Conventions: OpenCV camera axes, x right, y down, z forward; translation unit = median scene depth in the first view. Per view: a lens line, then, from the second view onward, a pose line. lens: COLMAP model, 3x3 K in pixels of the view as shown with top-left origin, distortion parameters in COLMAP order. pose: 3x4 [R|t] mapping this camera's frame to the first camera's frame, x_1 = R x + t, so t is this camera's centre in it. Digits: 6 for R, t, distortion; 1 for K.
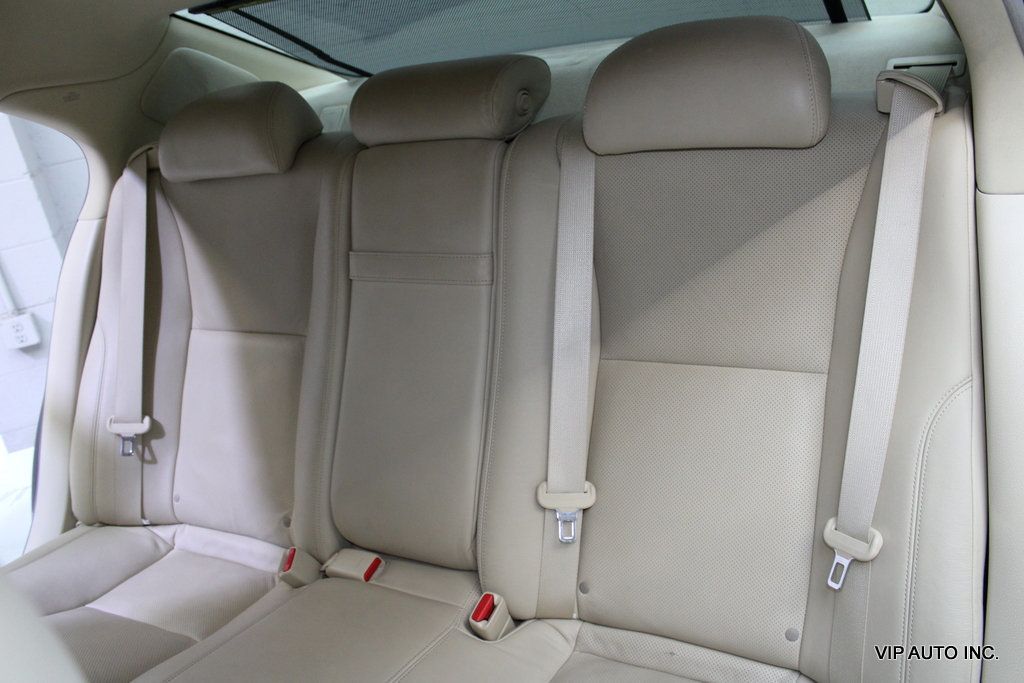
lens RADIAL K [[861.7, 0, 514.0], [0, 861.7, 338.5], [0, 0, 1]] dist [-0.154653, 0.138466]
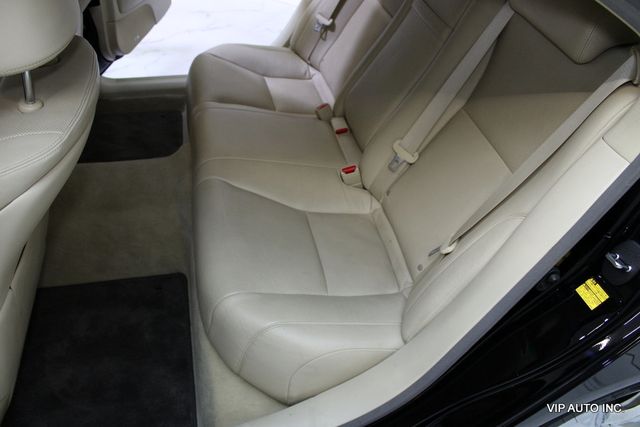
lens RADIAL K [[538.6, 0, 320.6], [0, 538.6, 216.8], [0, 0, 1]] dist [-0.154653, 0.138466]
pose [[0.625035, 0.662953, -0.412098, 0.420970], [-0.469743, 0.741081, 0.479731, -0.162872], [0.623437, -0.106268, 0.774618, -0.095984]]
